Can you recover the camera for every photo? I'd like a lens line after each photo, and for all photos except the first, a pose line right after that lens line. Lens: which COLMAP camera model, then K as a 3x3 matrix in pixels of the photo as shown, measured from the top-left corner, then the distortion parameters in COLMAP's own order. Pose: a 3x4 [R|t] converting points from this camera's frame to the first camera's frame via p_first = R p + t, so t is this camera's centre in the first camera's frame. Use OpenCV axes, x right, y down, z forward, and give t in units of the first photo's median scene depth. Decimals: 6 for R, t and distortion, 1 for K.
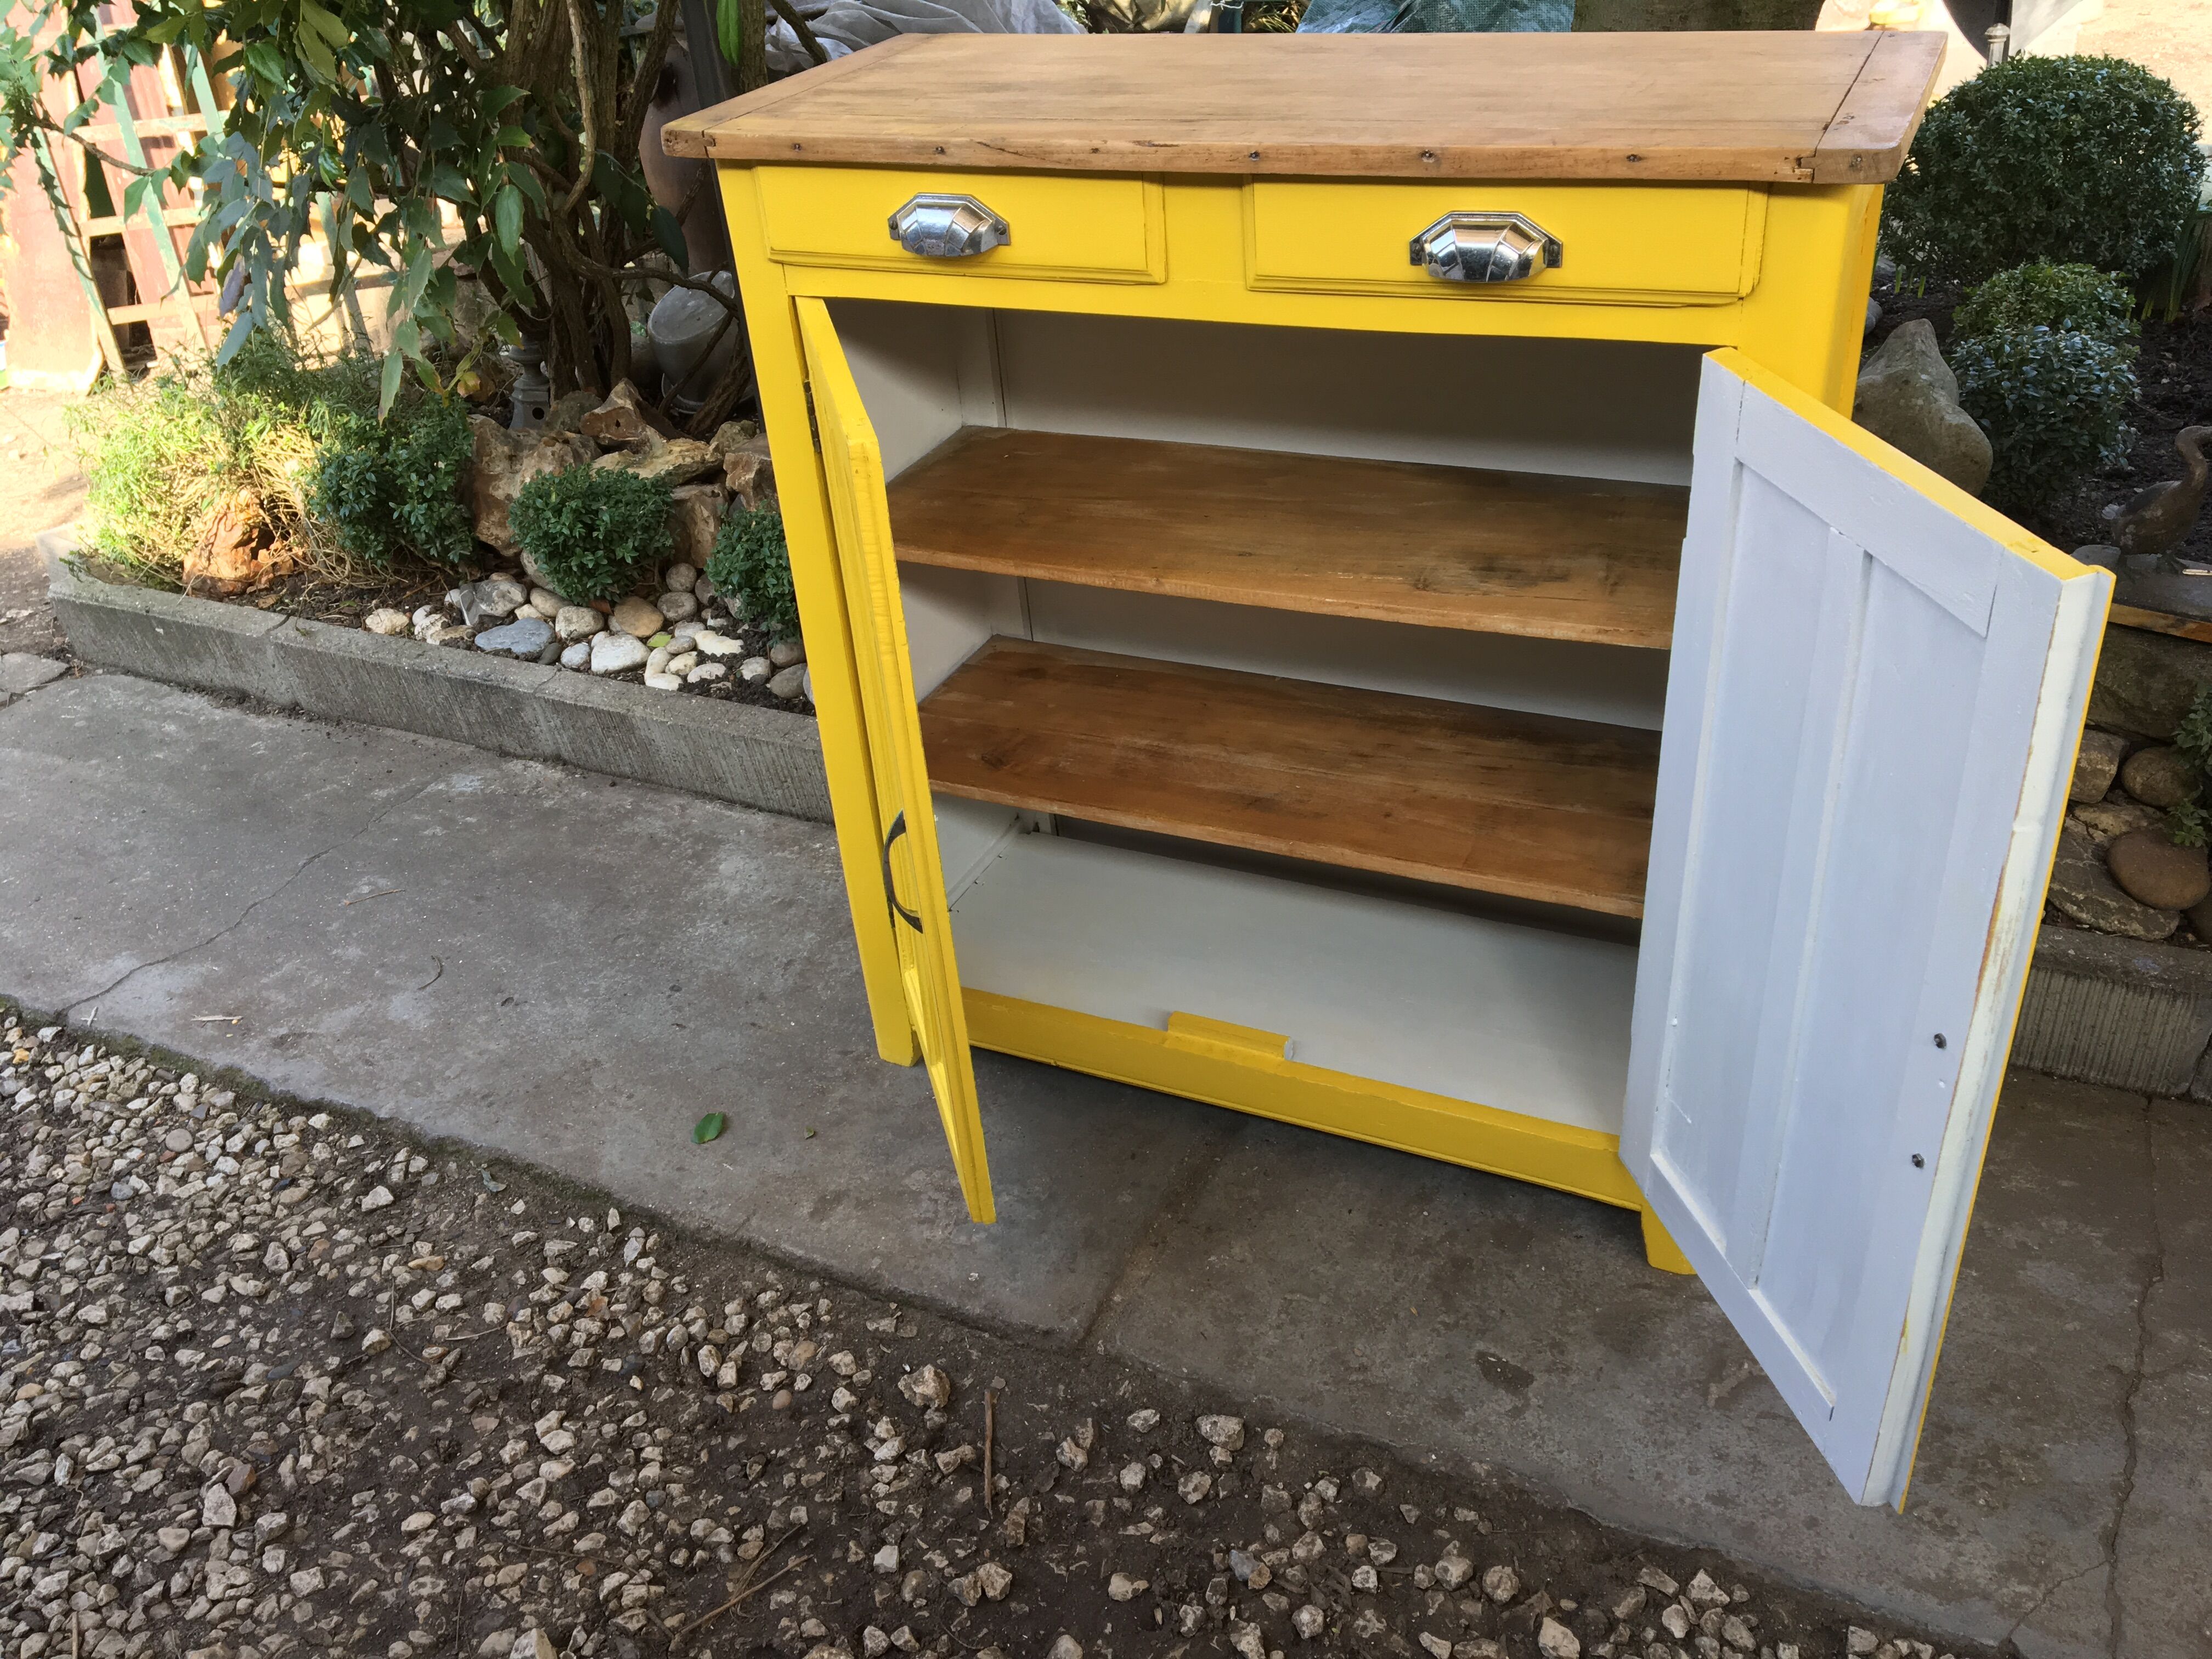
lens RADIAL K [[1867.3, 0, 1101.5], [0, 1867.3, 840.0], [0, 0, 1]] dist [0.065693, -0.092136]
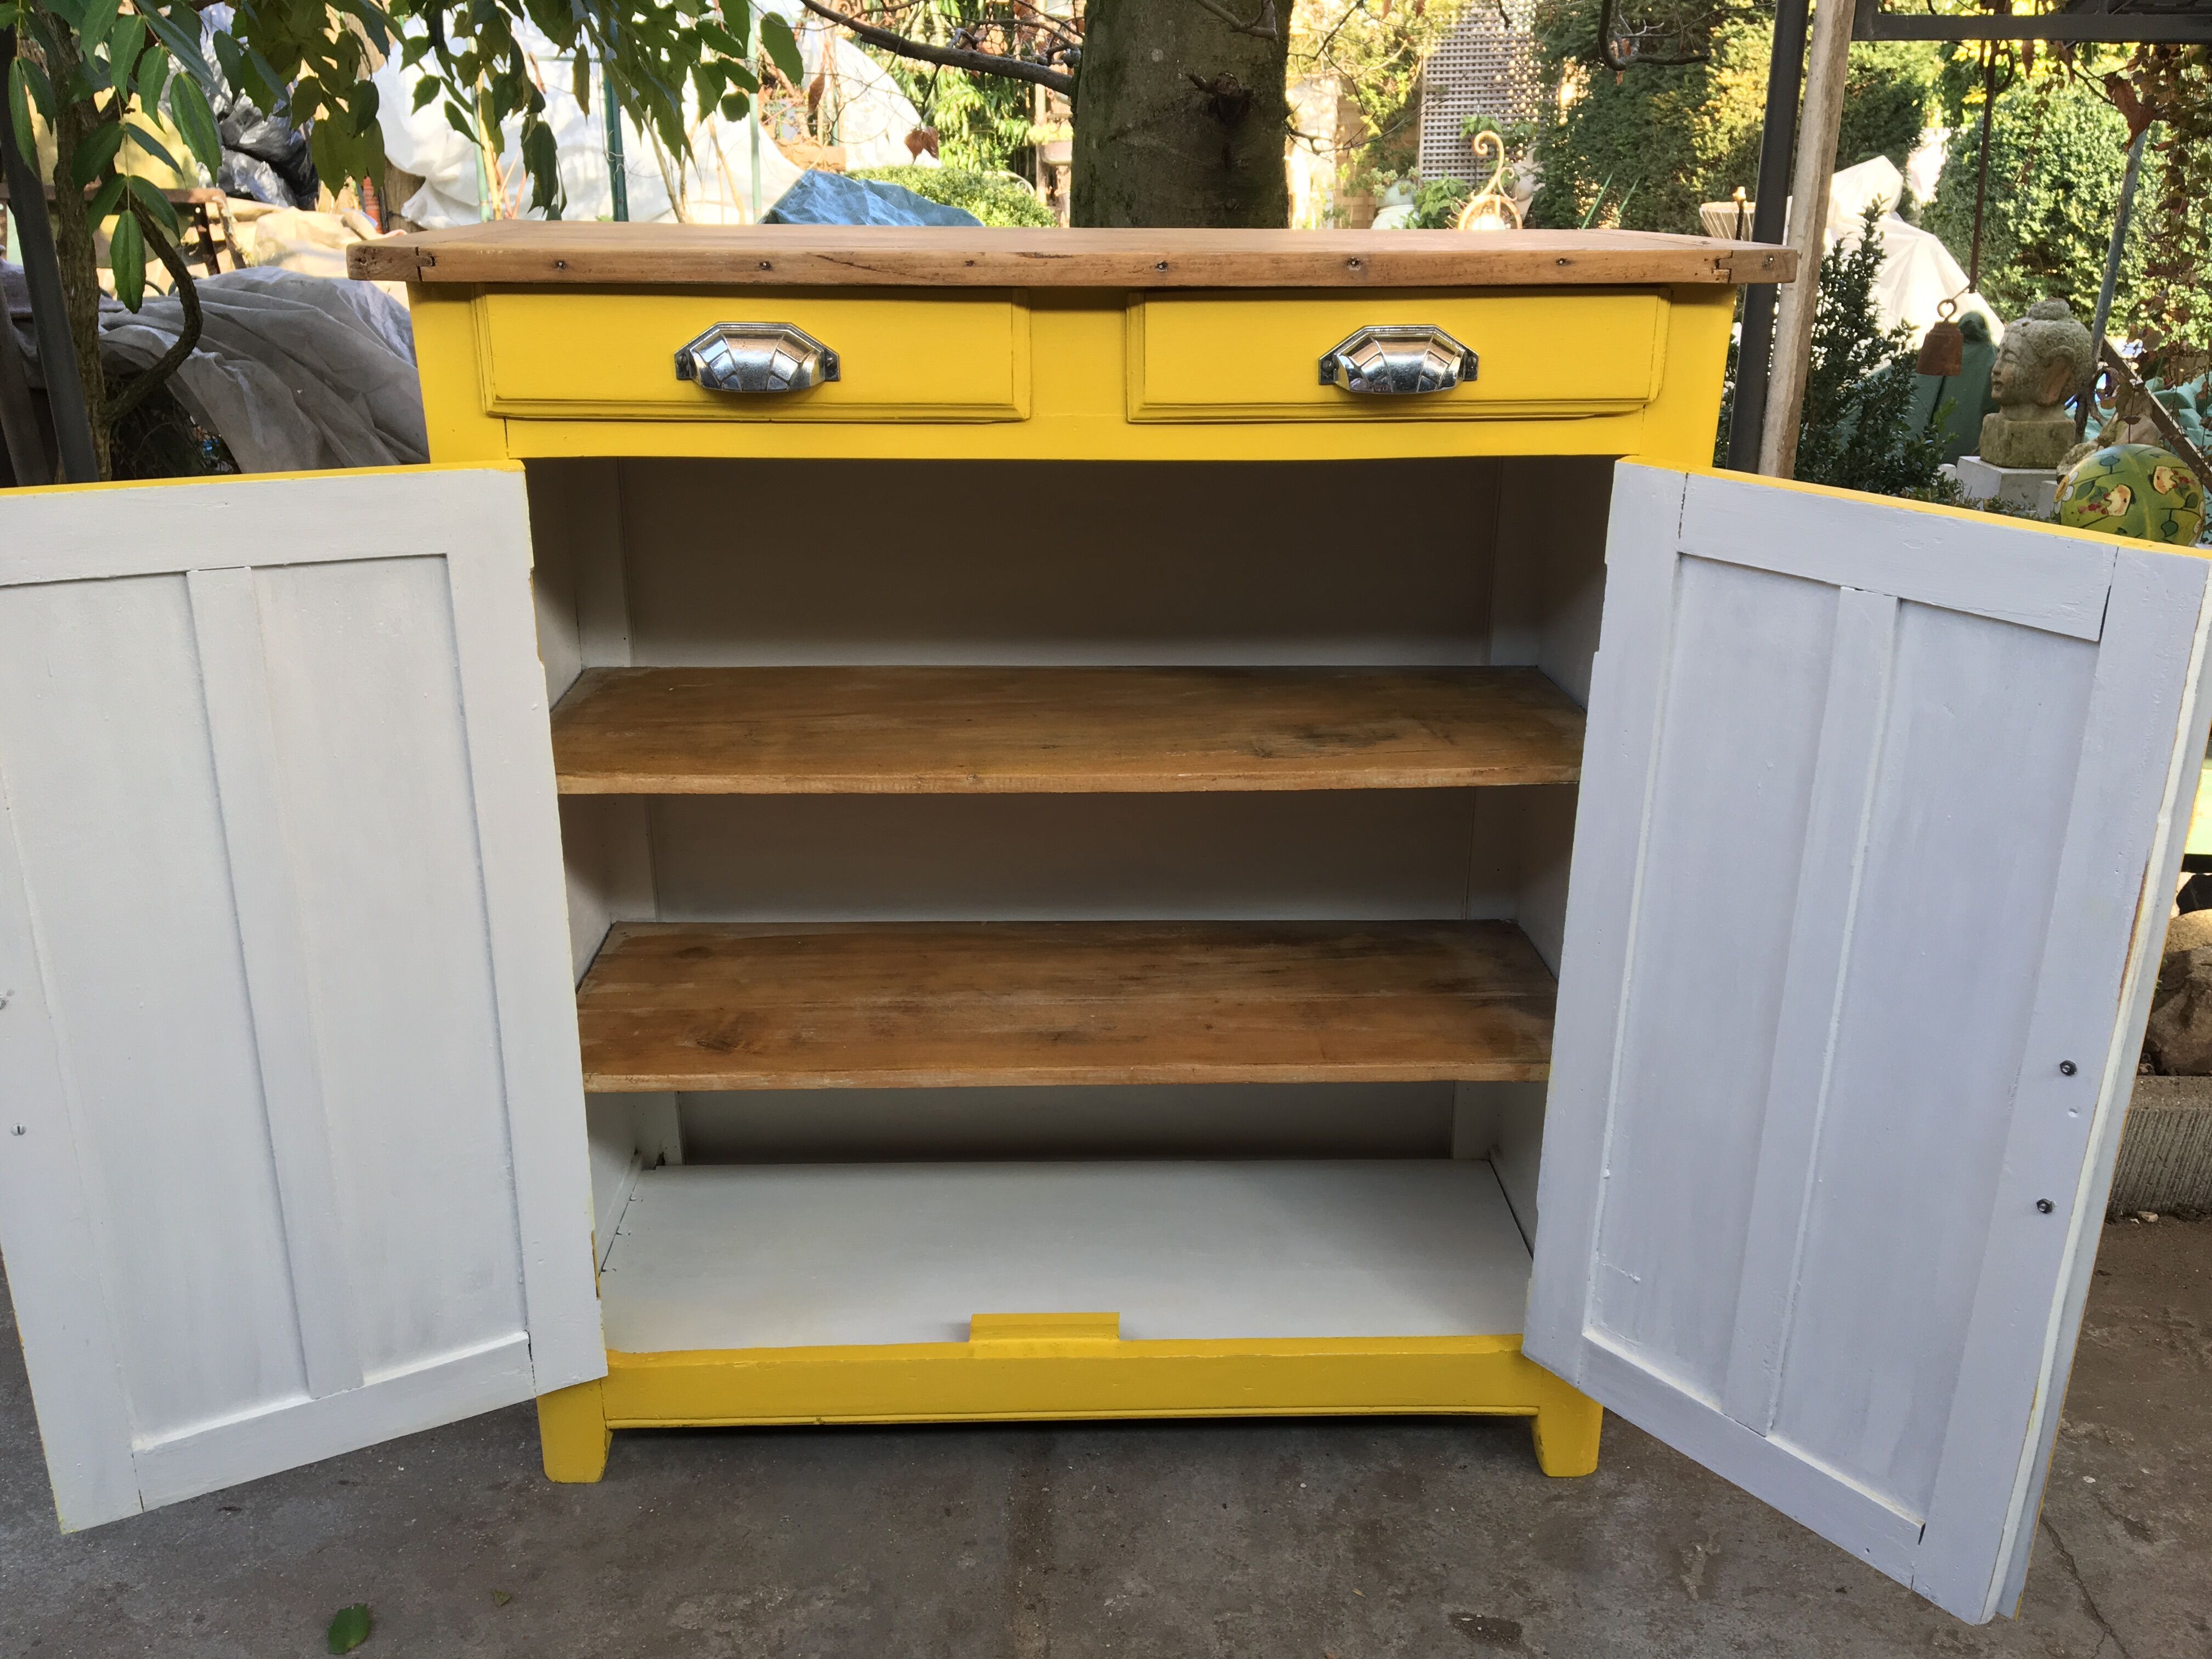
lens RADIAL K [[1867.3, 0, 1104.8], [0, 1867.3, 832.7], [0, 0, 1]] dist [0.065693, -0.092136]
pose [[0.886318, -0.078420, 0.456389, -0.305081], [0.179035, 0.966948, -0.181543, 0.052324], [-0.427067, 0.242614, 0.871064, 0.221000]]
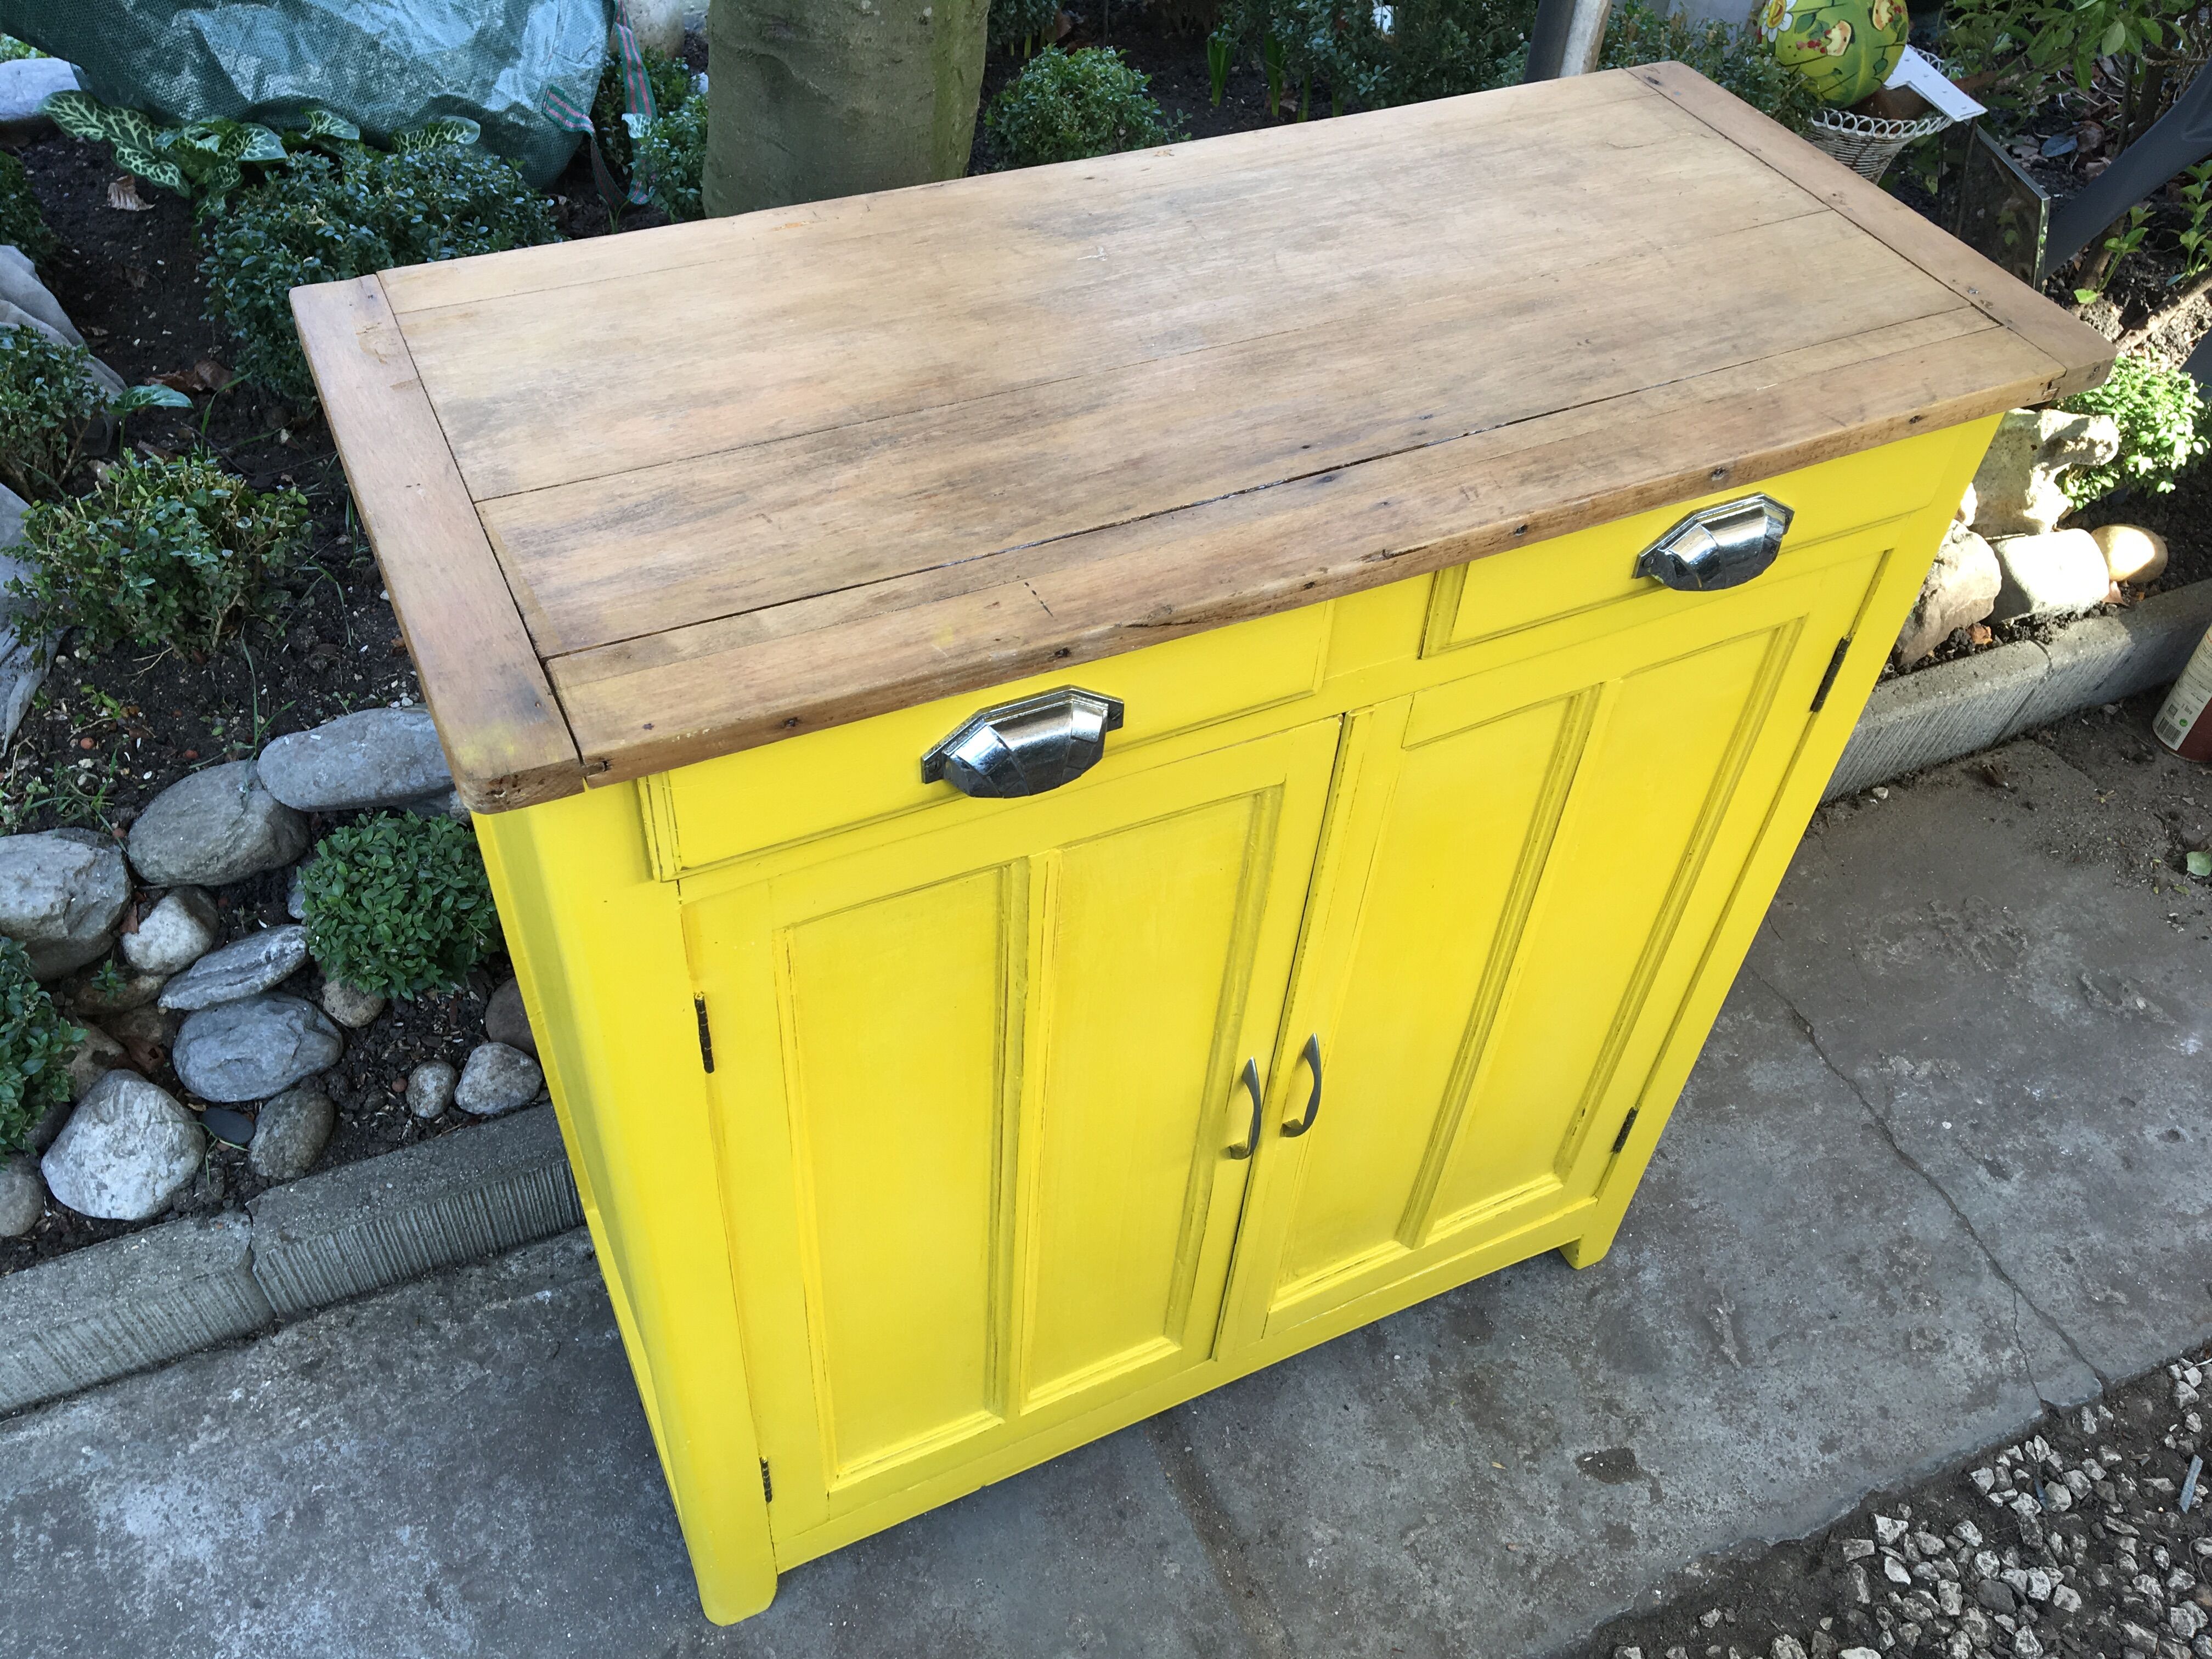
lens RADIAL K [[1867.3, 0, 1108.8], [0, 1867.3, 831.1], [0, 0, 1]] dist [0.065693, -0.092136]
pose [[0.620107, -0.475586, 0.623927, -0.412400], [0.317704, 0.879403, 0.354562, -0.449688], [-0.717309, -0.021642, 0.696420, 0.484072]]
